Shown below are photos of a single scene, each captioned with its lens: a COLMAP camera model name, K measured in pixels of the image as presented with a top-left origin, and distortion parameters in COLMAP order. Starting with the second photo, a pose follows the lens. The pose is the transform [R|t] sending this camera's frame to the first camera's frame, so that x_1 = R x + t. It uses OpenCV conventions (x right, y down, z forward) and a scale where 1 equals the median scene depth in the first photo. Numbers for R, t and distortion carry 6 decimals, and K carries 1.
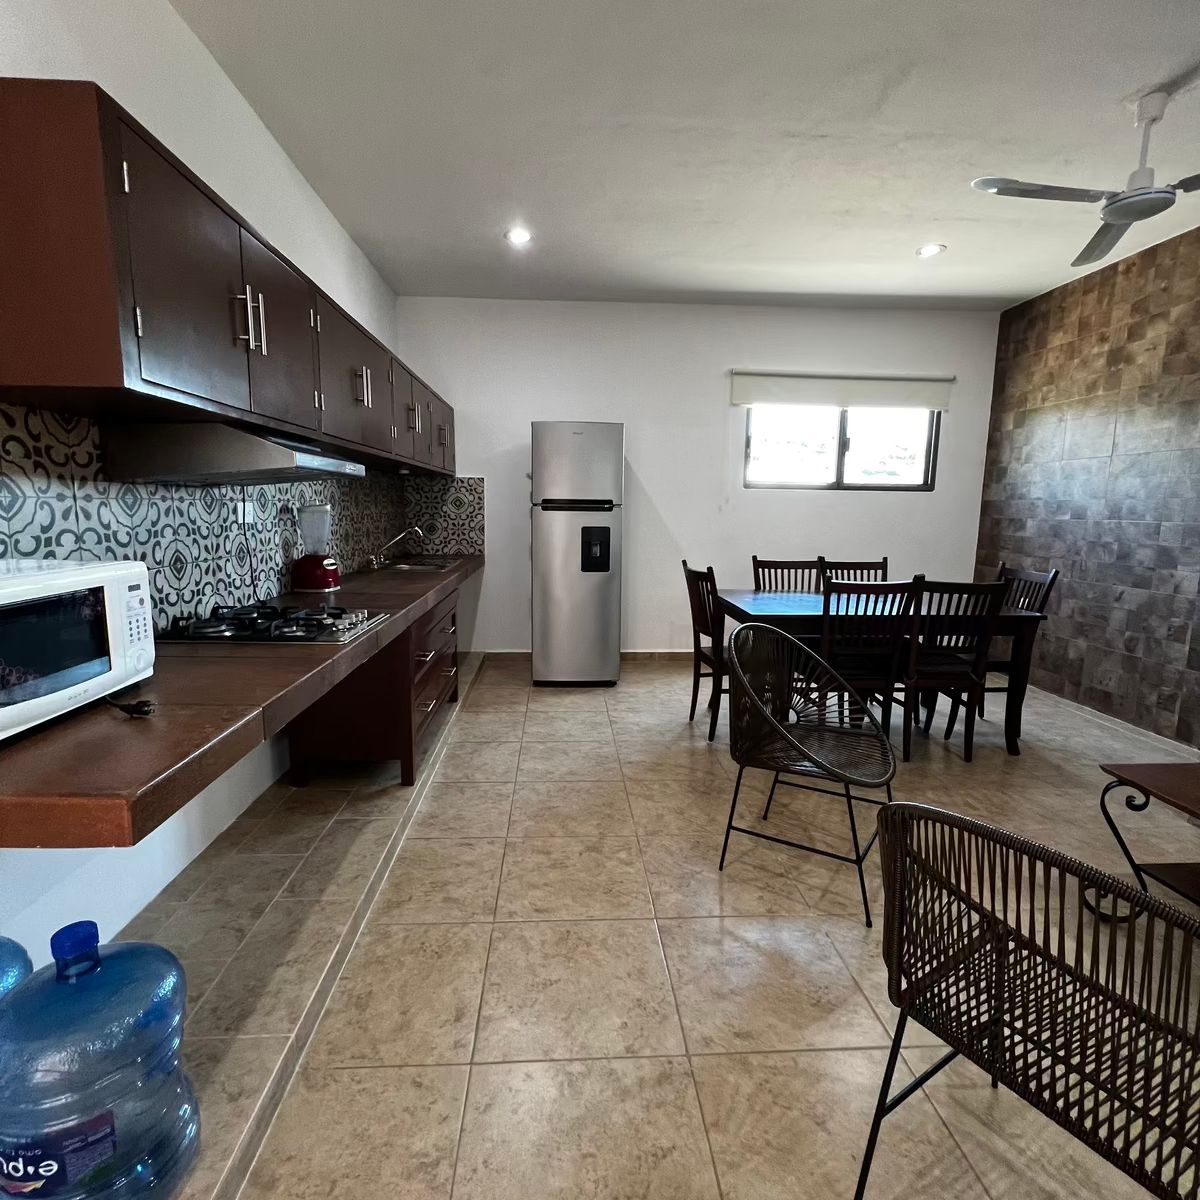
lens RADIAL K [[641.0, 0, 596.0], [0, 641.0, 602.5], [0, 0, 1]] dist [-0.000517, 0.000911]
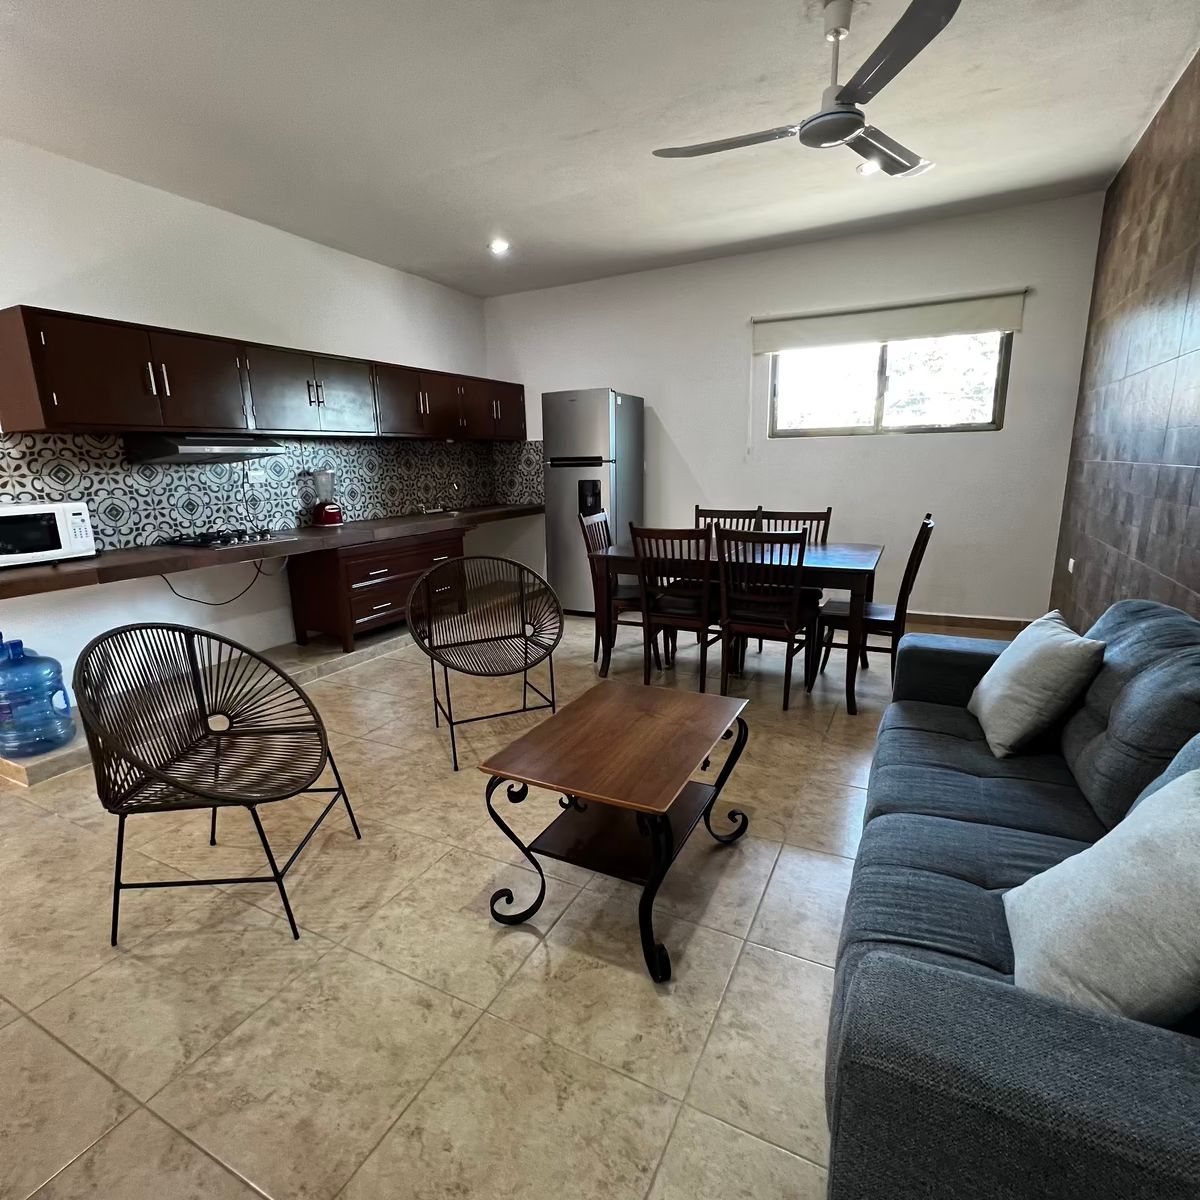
lens RADIAL K [[641.0, 0, 596.0], [0, 641.0, 602.5], [0, 0, 1]] dist [-0.000517, 0.000911]
pose [[0.858832, 0.080200, -0.505941, 0.794103], [-0.043306, 0.995500, 0.084292, 0.006670], [0.510424, -0.050482, 0.858440, -0.012666]]
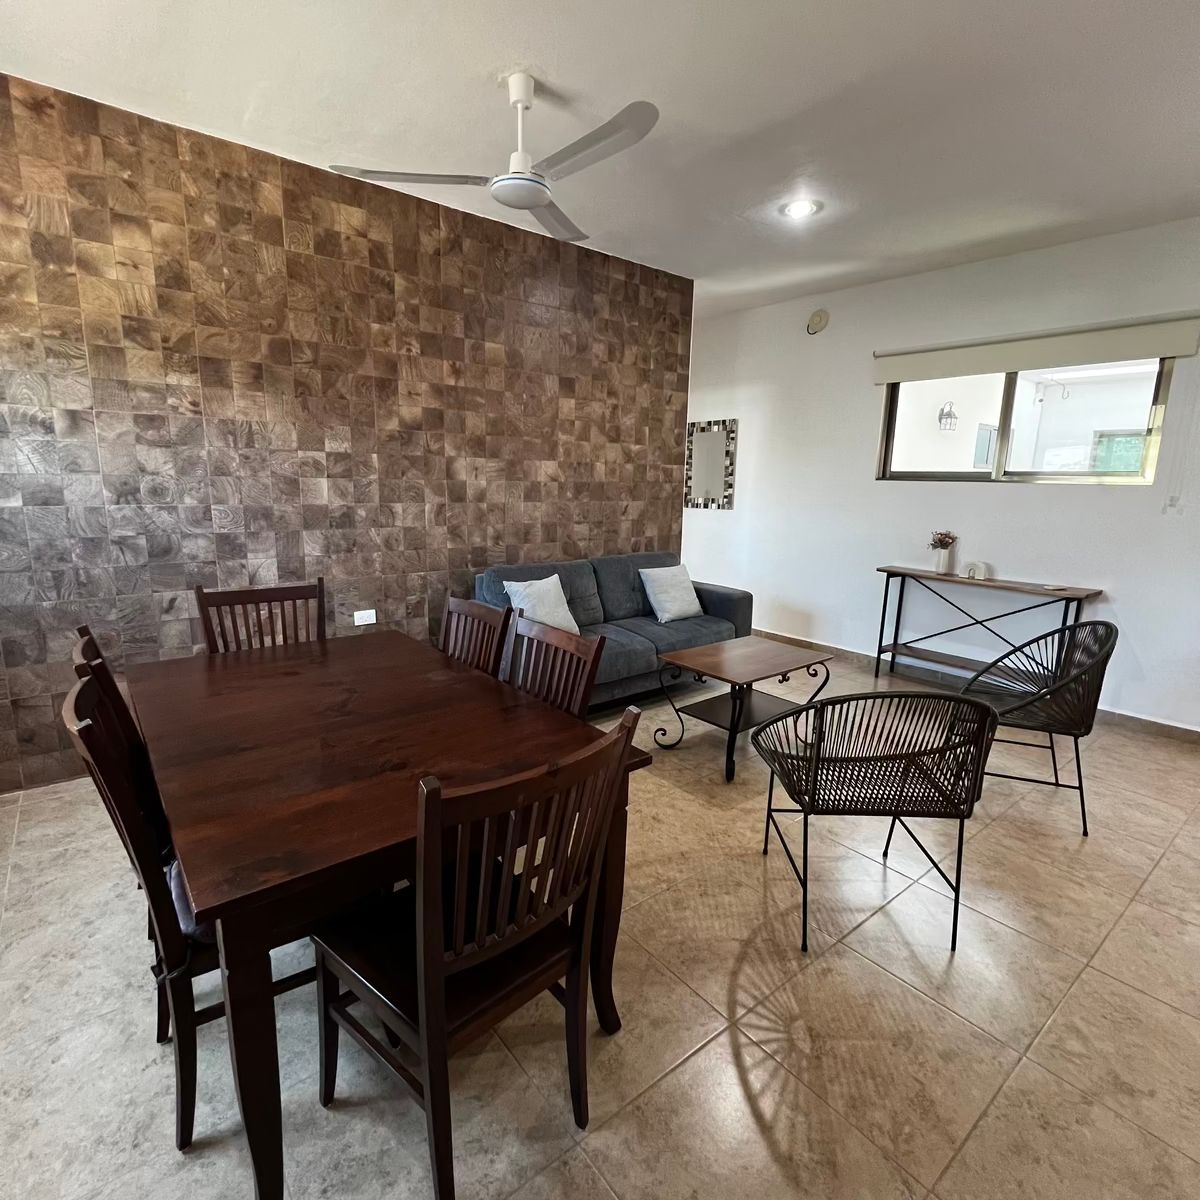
lens RADIAL K [[641.0, 0, 596.0], [0, 641.0, 602.5], [0, 0, 1]] dist [-0.000517, 0.000911]
pose [[-0.575791, -0.183339, 0.796776, -0.086393], [0.091688, 0.953907, 0.285753, -0.213507], [-0.812439, 0.237588, -0.532442, 1.162305]]
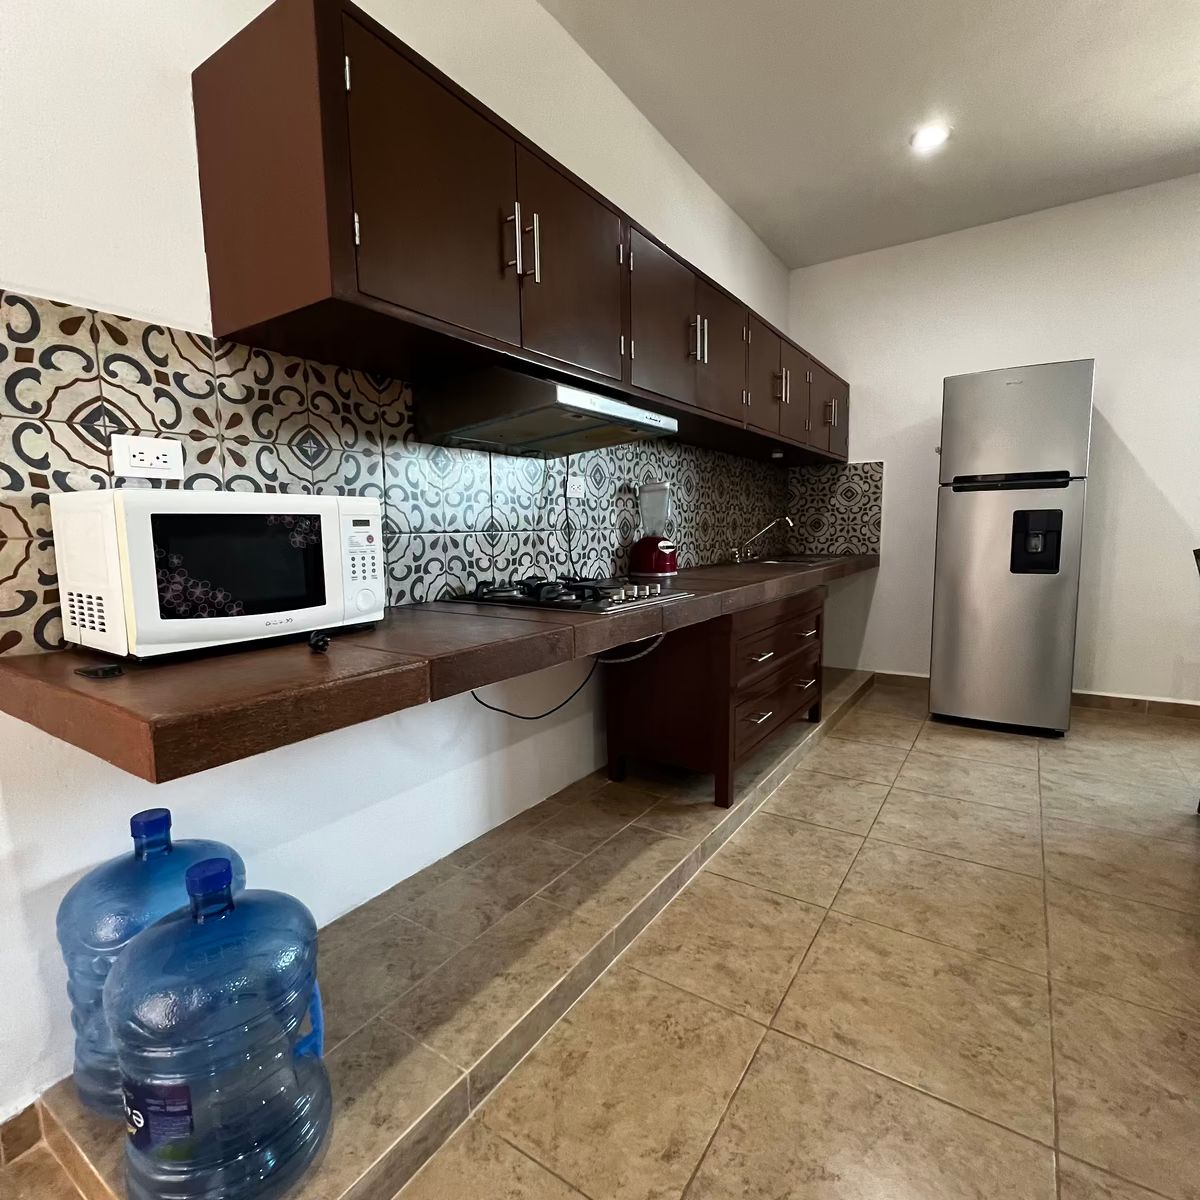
lens RADIAL K [[641.0, 0, 596.0], [0, 641.0, 602.5], [0, 0, 1]] dist [-0.000517, 0.000911]
pose [[0.797854, 0.043310, -0.601293, 0.052329], [-0.064201, 0.997848, -0.013315, 0.033024], [0.599422, 0.049227, 0.798918, 0.176145]]
